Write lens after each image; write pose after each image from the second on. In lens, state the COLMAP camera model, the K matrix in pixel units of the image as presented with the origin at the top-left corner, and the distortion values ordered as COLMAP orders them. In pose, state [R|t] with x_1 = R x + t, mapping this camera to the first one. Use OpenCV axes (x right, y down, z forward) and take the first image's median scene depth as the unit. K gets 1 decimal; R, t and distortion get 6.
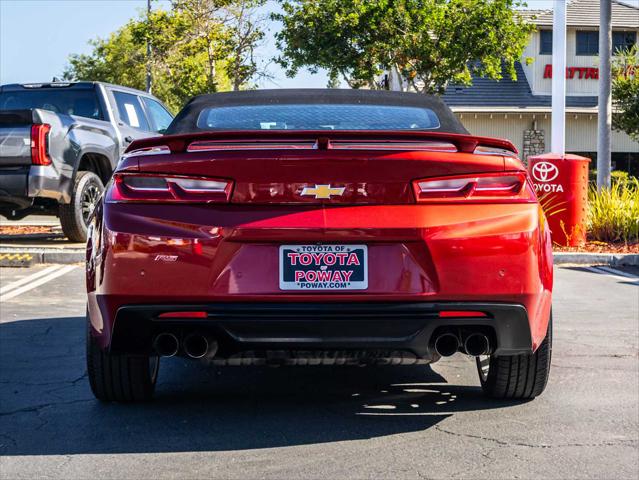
lens RADIAL K [[1560.4, 0, 319.5], [0, 1560.4, 240.0], [0, 0, 1]] dist [-0.154803, -0.349521]
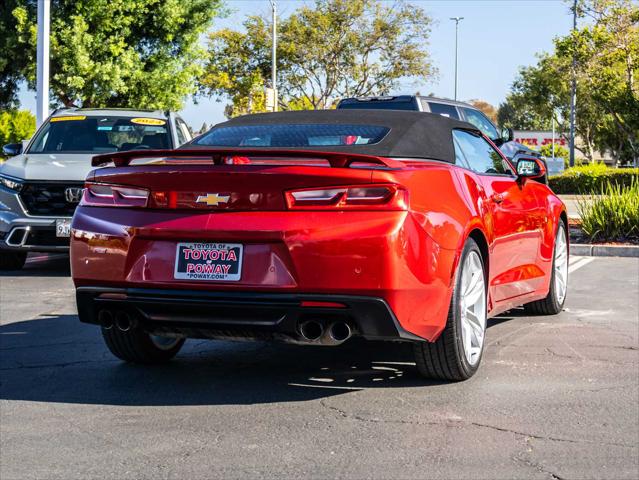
lens RADIAL K [[1348.7, 0, 319.5], [0, 1348.7, 240.0], [0, 0, 1]] dist [0.121334, 0.086465]
pose [[0.935815, 0.020711, -0.351882, 0.398351], [-0.017061, 0.999764, 0.013471, -0.013185], [0.352078, -0.006603, 0.935947, 0.036407]]
